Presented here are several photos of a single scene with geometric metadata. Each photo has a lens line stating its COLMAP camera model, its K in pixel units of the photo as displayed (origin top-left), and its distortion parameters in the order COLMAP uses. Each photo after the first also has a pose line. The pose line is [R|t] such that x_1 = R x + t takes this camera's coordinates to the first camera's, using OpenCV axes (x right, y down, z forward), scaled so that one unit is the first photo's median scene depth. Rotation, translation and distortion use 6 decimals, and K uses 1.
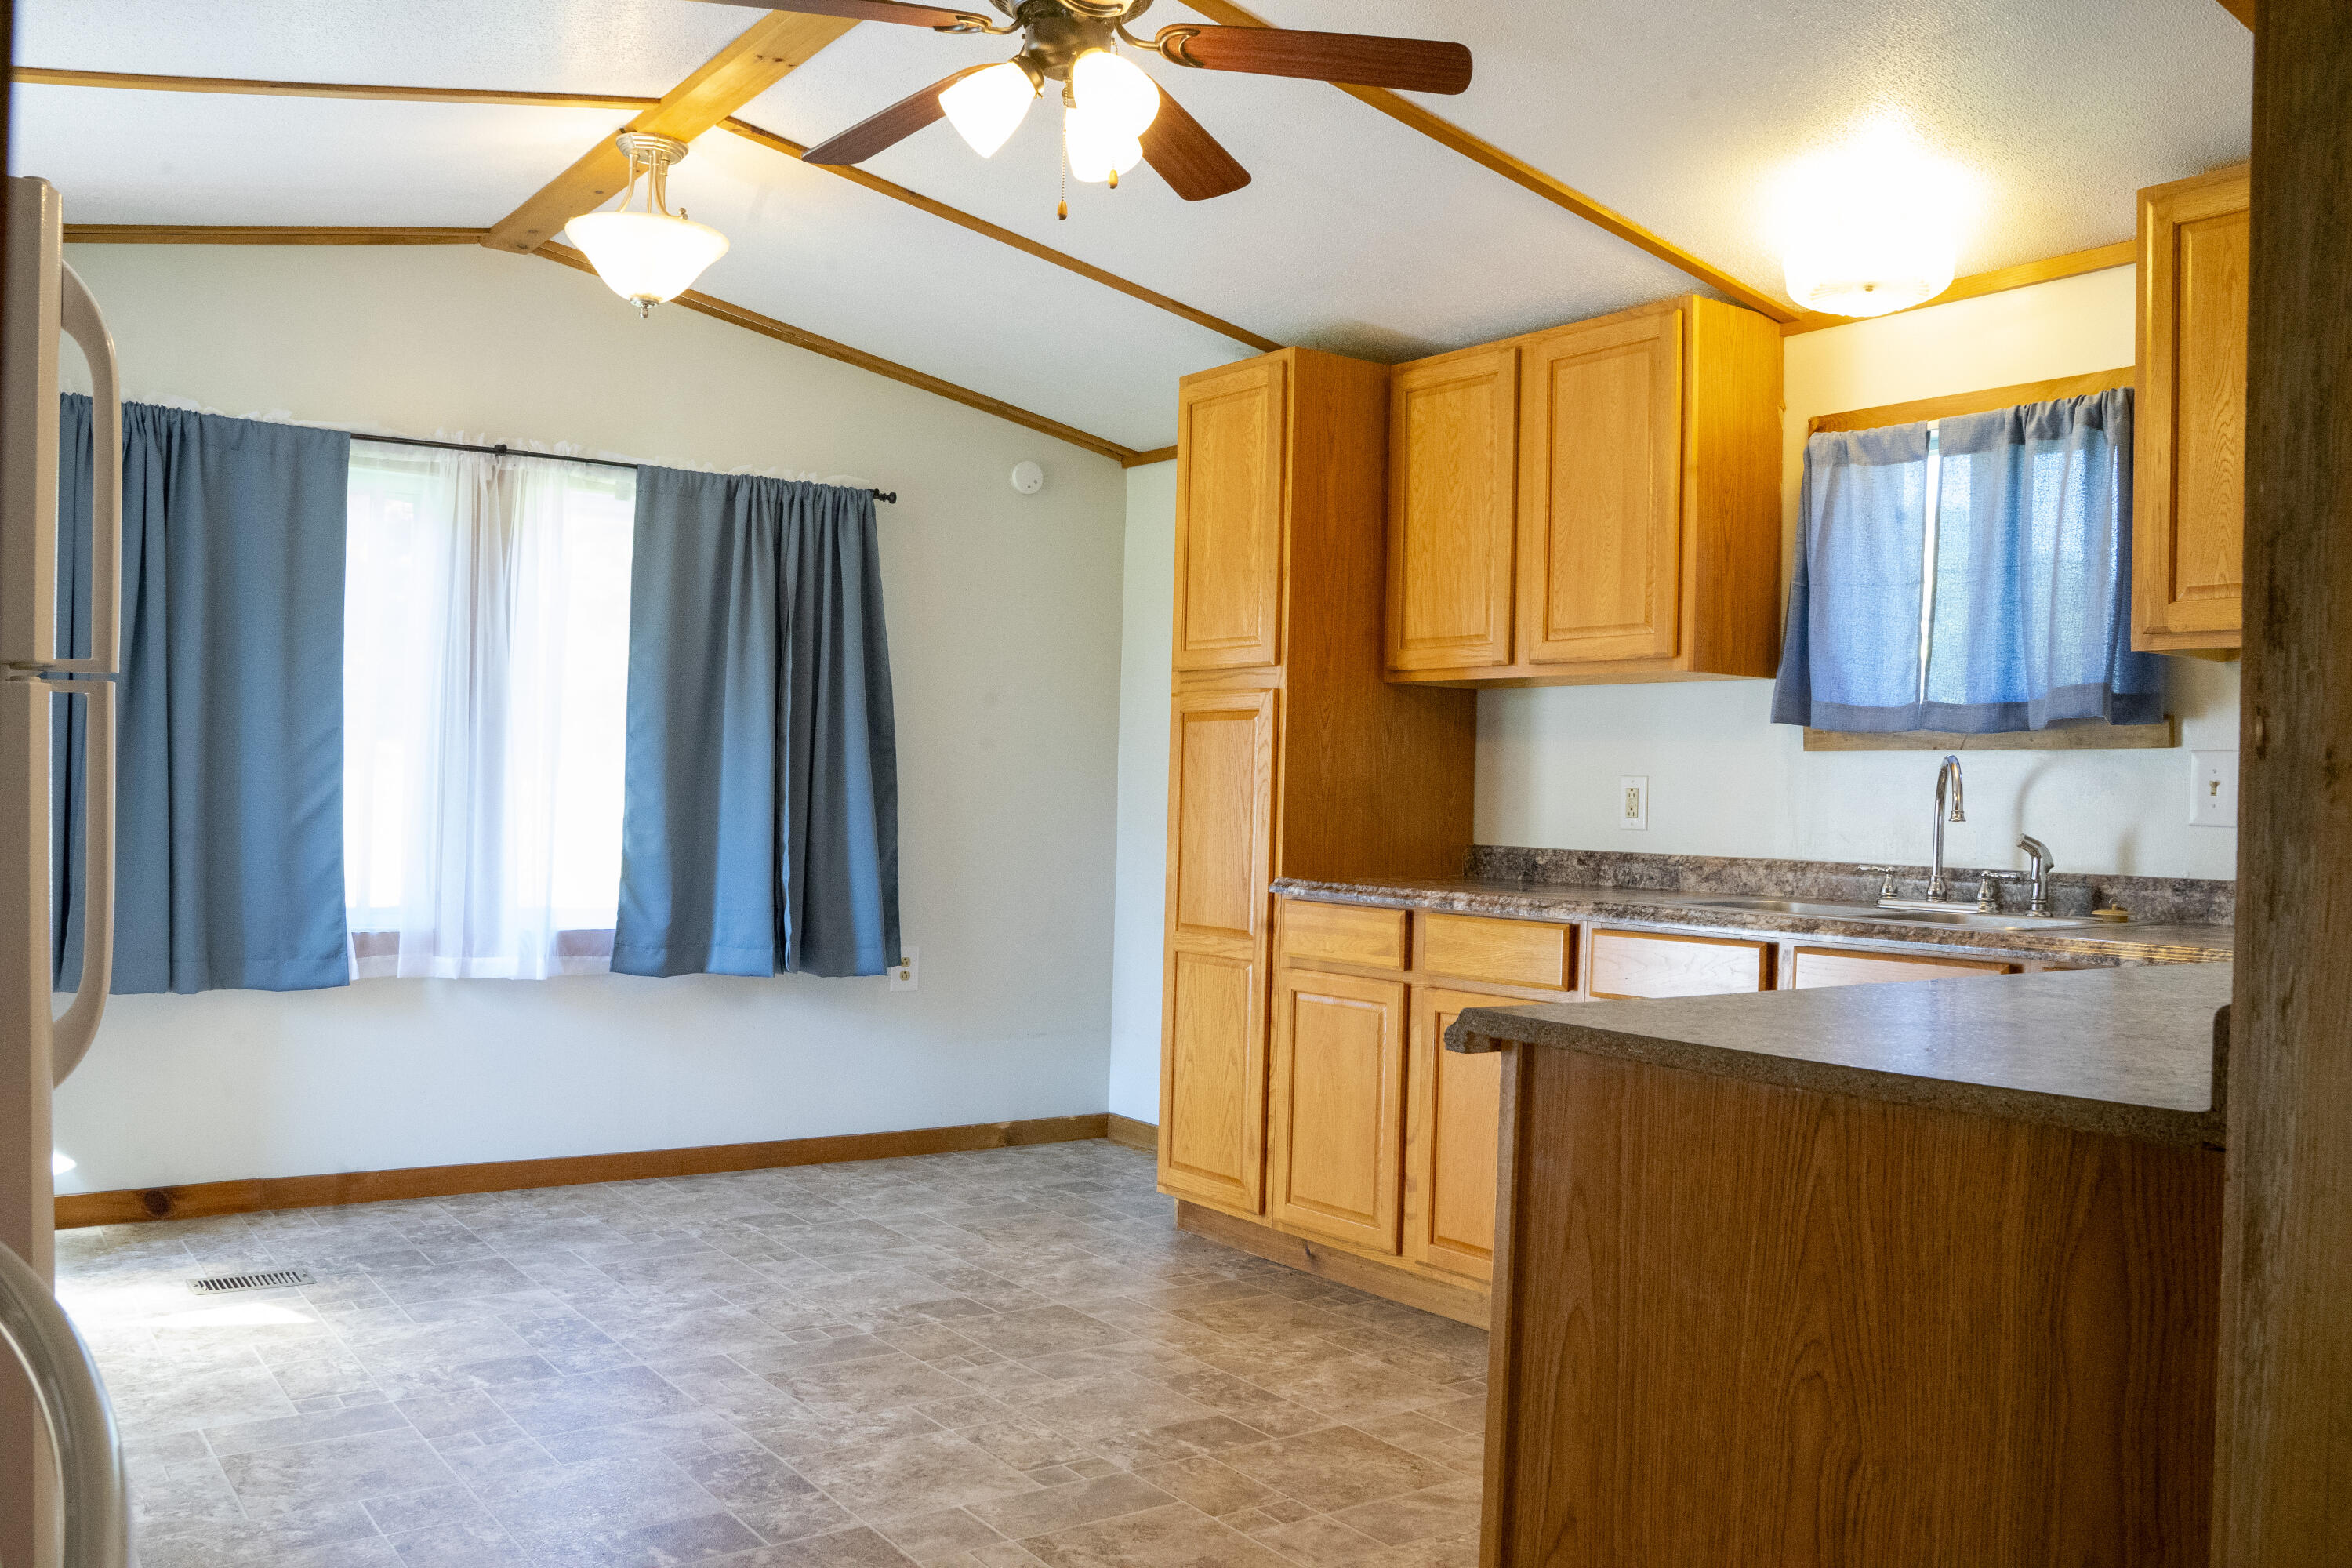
lens RADIAL K [[1928.9, 0, 1179.6], [0, 1928.9, 792.1], [0, 0, 1]] dist [-0.092809, 0.004816]
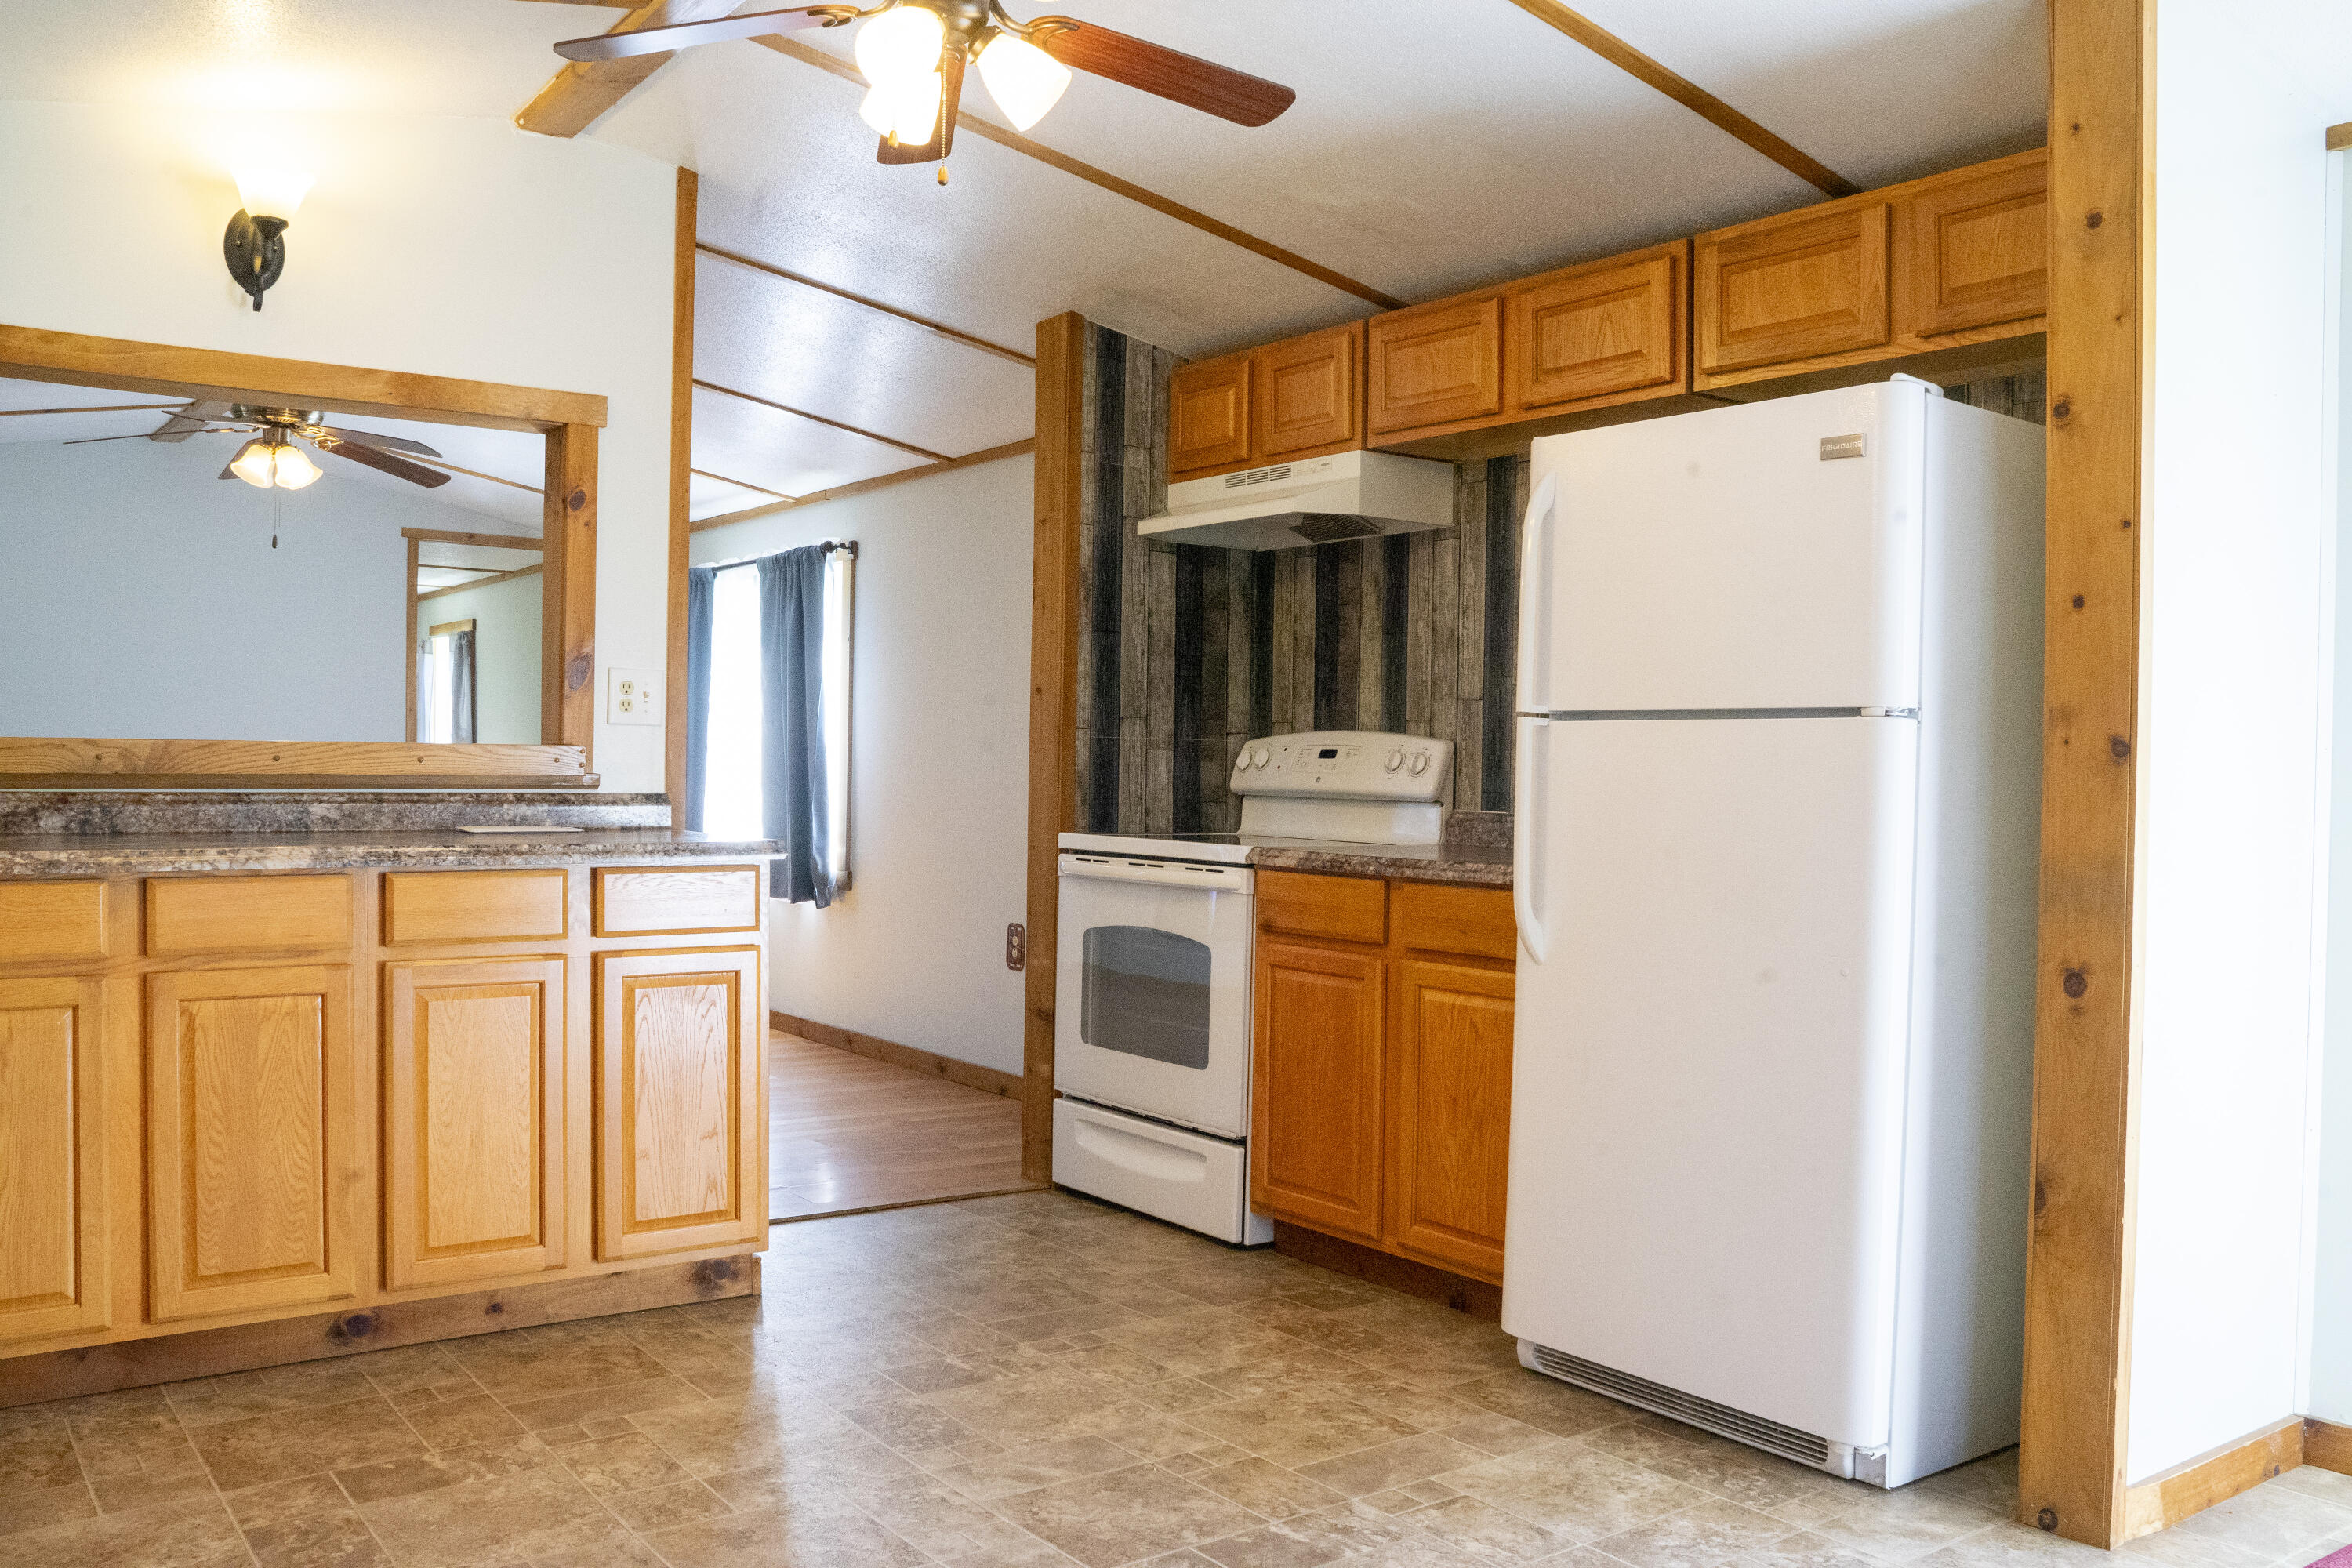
lens RADIAL K [[1928.9, 0, 1172.5], [0, 1928.9, 789.6], [0, 0, 1]] dist [-0.092809, 0.004816]
pose [[-0.998777, -0.044792, -0.020915, -0.307394], [-0.044844, 0.998992, 0.002030, 0.003860], [0.020803, 0.002966, -0.999779, 1.877710]]
